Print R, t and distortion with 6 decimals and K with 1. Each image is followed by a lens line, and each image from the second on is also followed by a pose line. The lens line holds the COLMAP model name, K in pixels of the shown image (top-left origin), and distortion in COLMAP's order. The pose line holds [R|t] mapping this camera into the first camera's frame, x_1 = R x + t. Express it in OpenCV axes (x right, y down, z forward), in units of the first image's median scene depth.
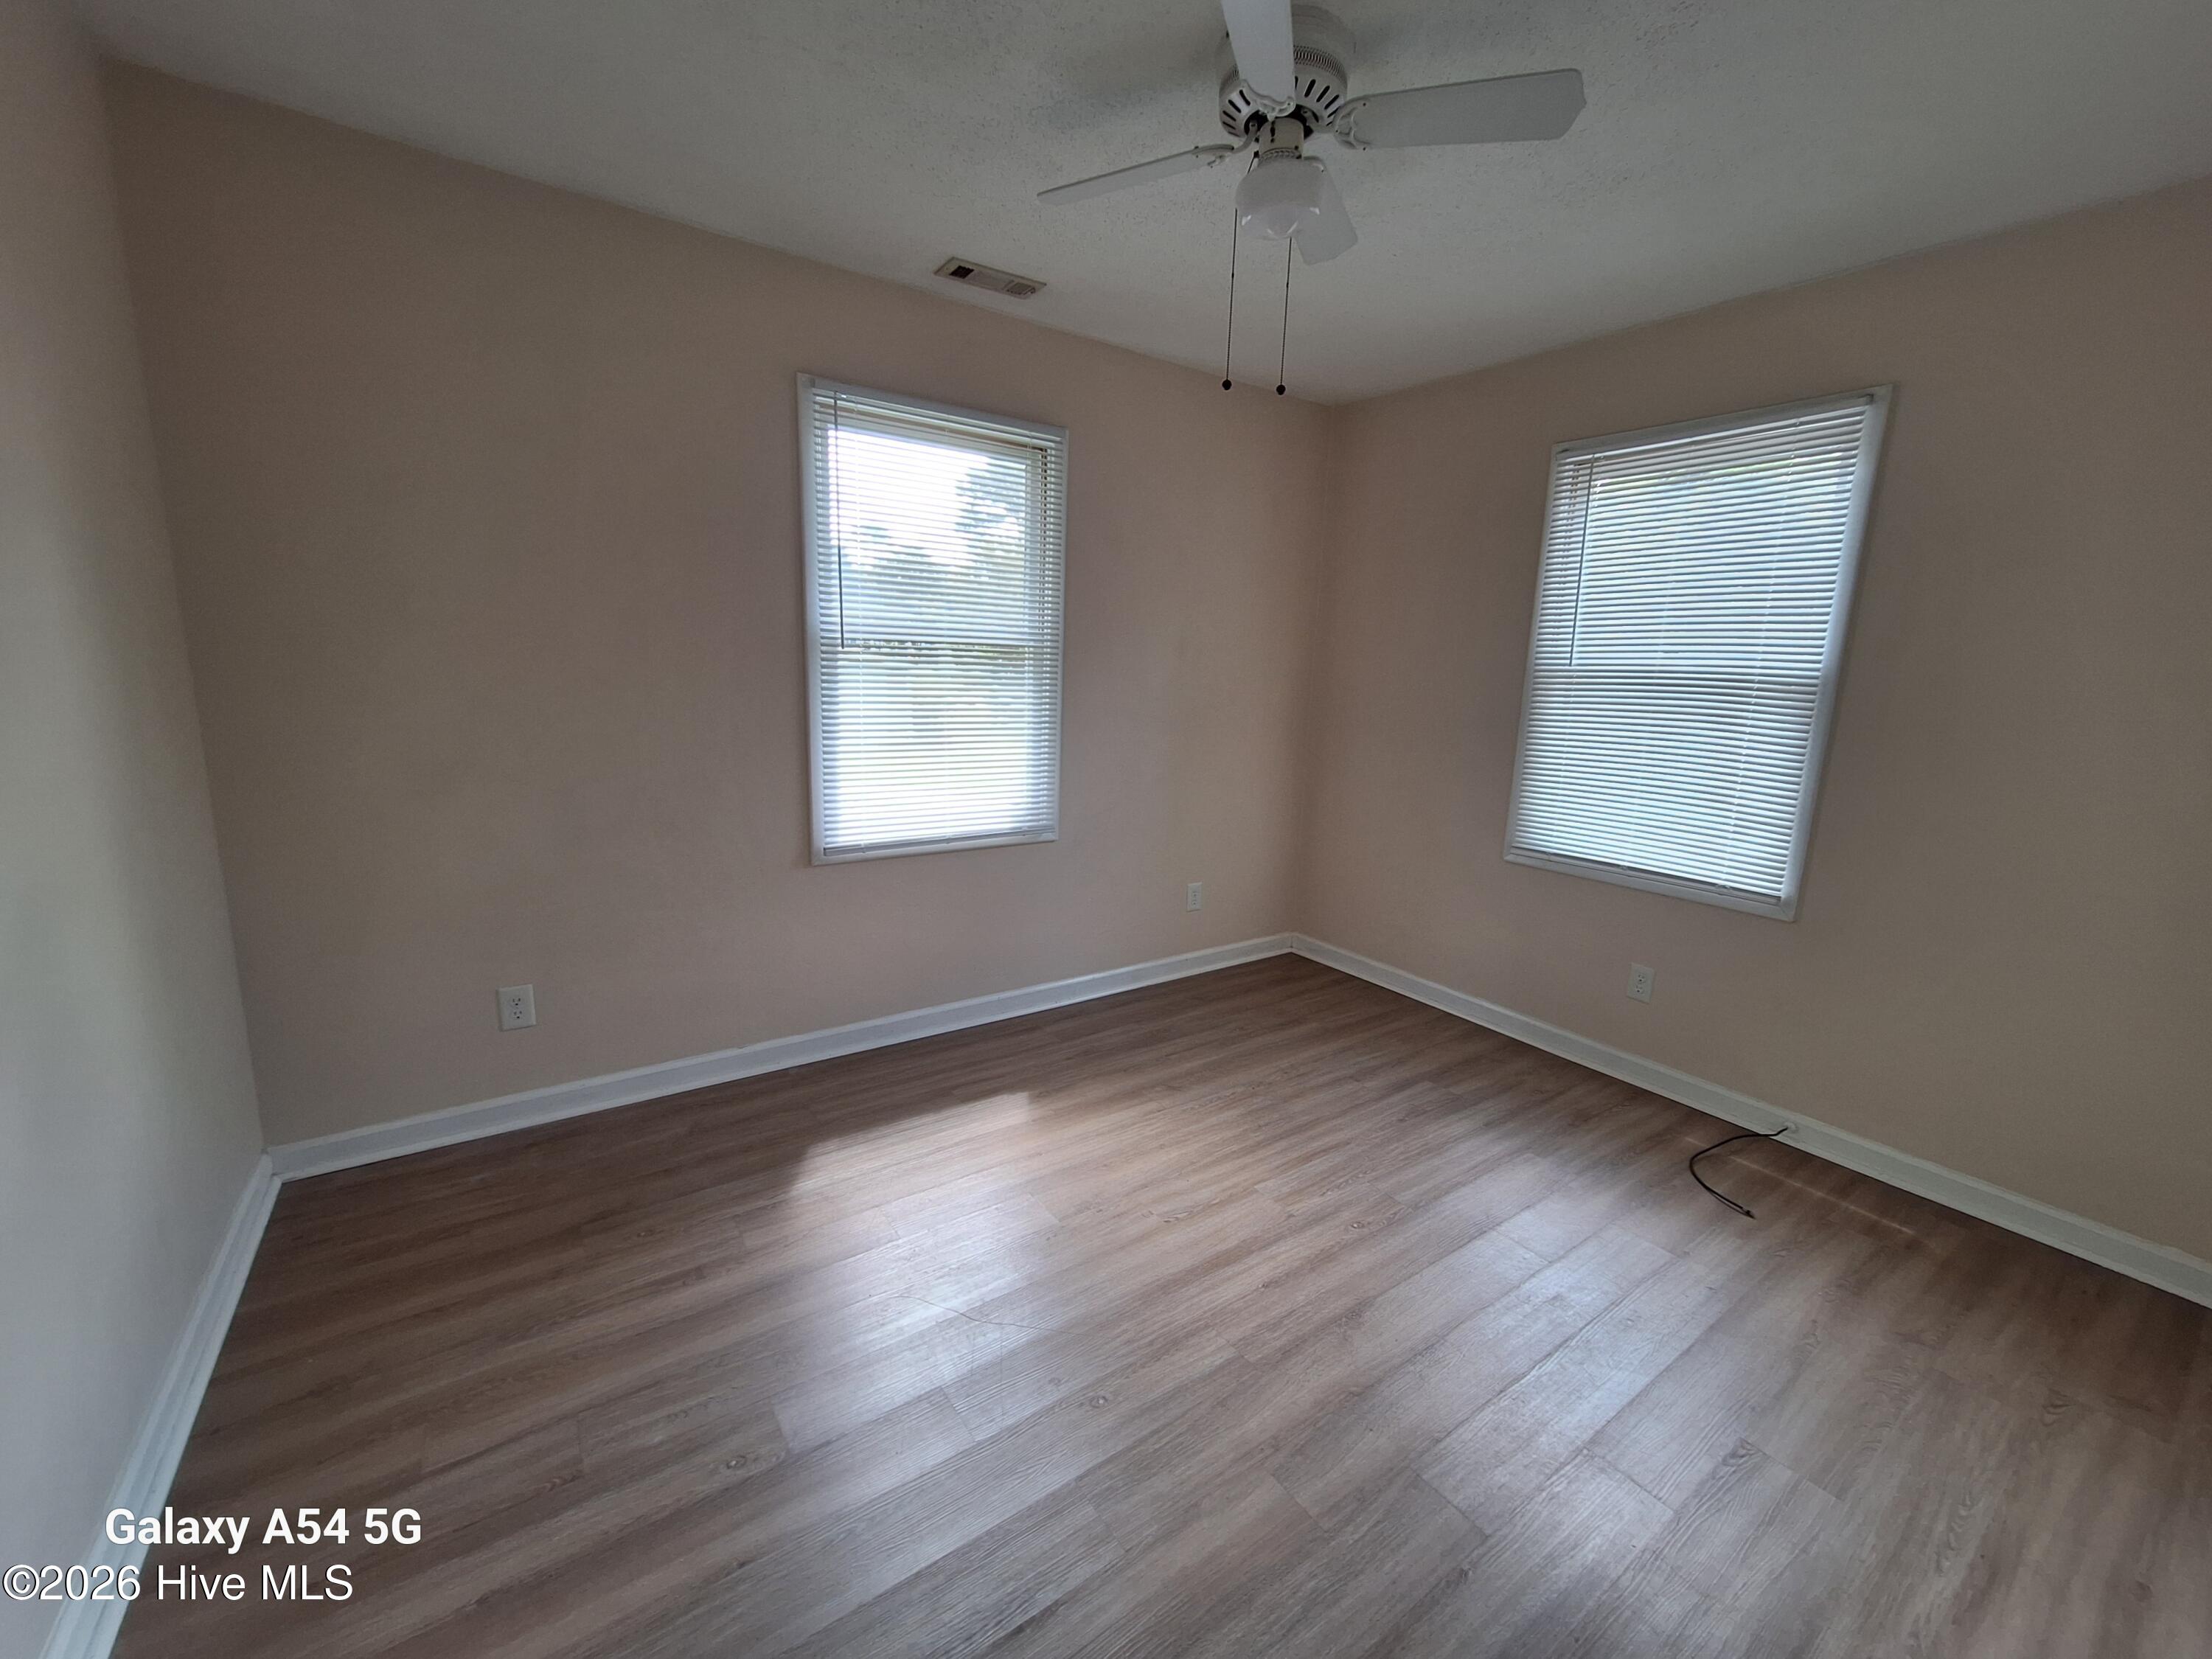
lens RADIAL K [[902.6, 0, 1106.0], [0, 902.6, 829.5], [0, 0, 1]] dist [-0.000991, -0.000067]
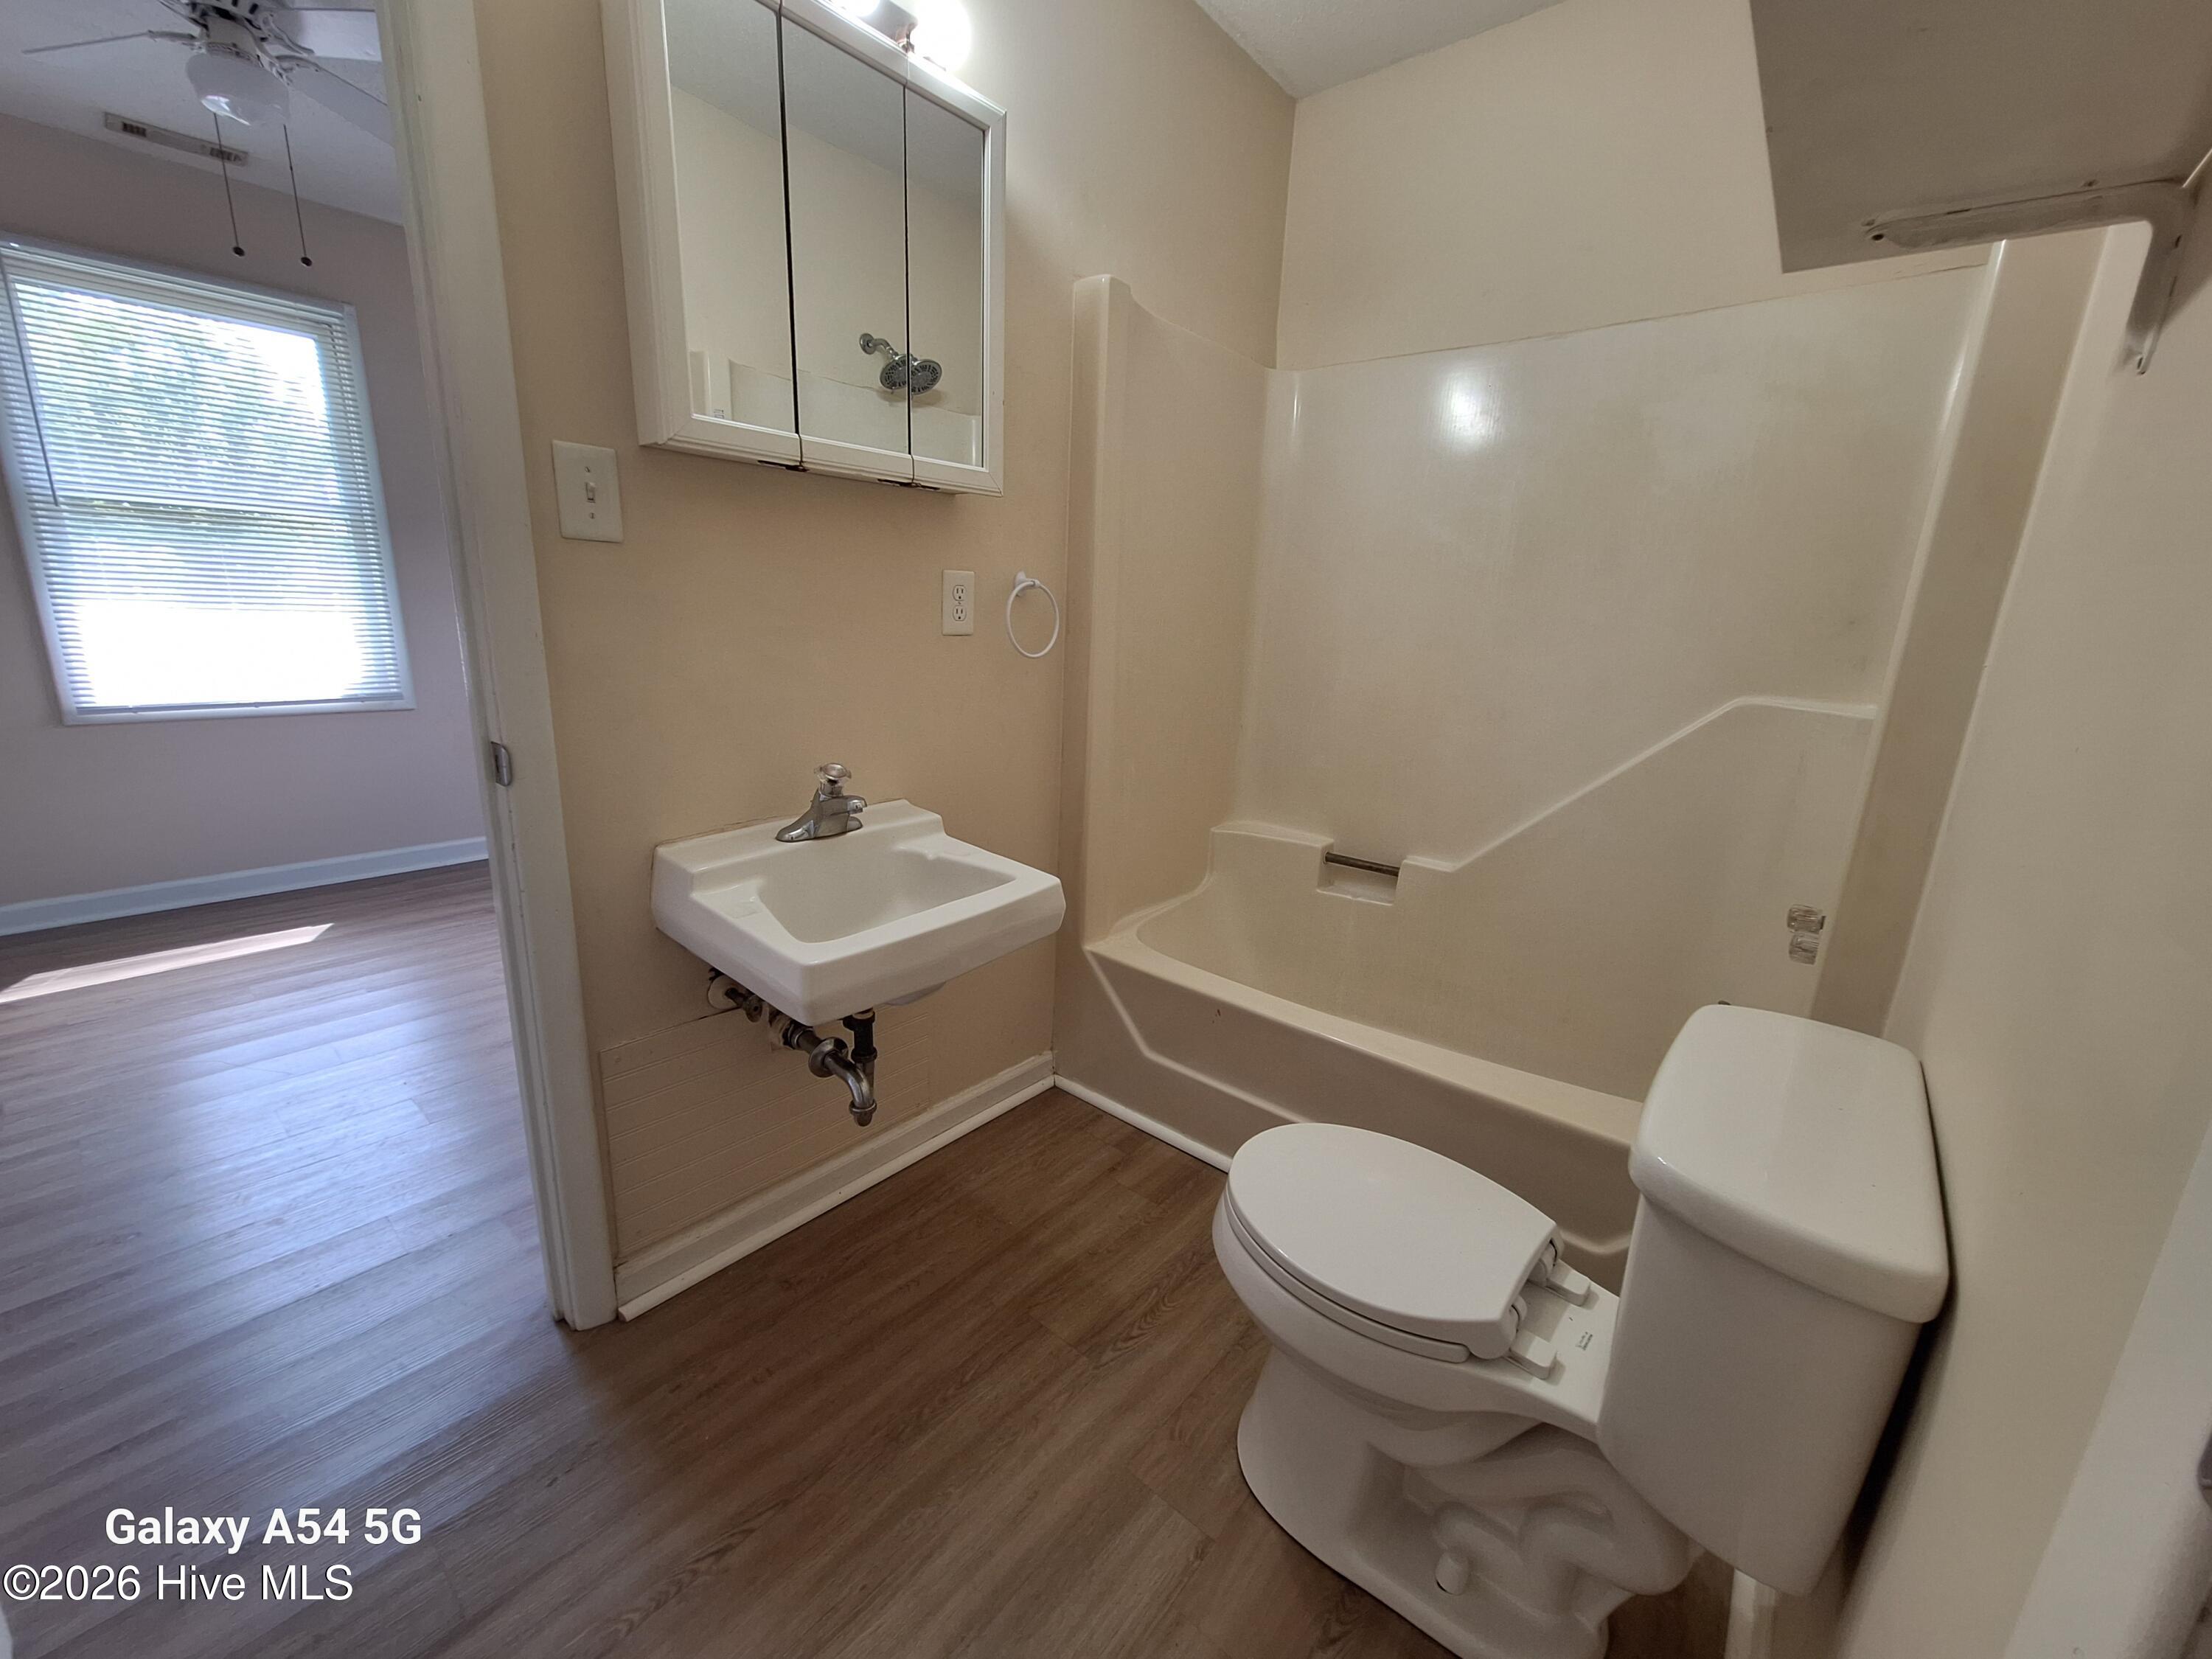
lens RADIAL K [[879.1, 0, 1106.0], [0, 879.1, 829.5], [0, 0, 1]] dist [-0.002266, -0.000347]
pose [[0.958444, -0.070249, 0.276497, 0.508297], [0.052085, 0.996007, 0.072505, 0.142218], [-0.280486, -0.055090, 0.958276, -0.271962]]
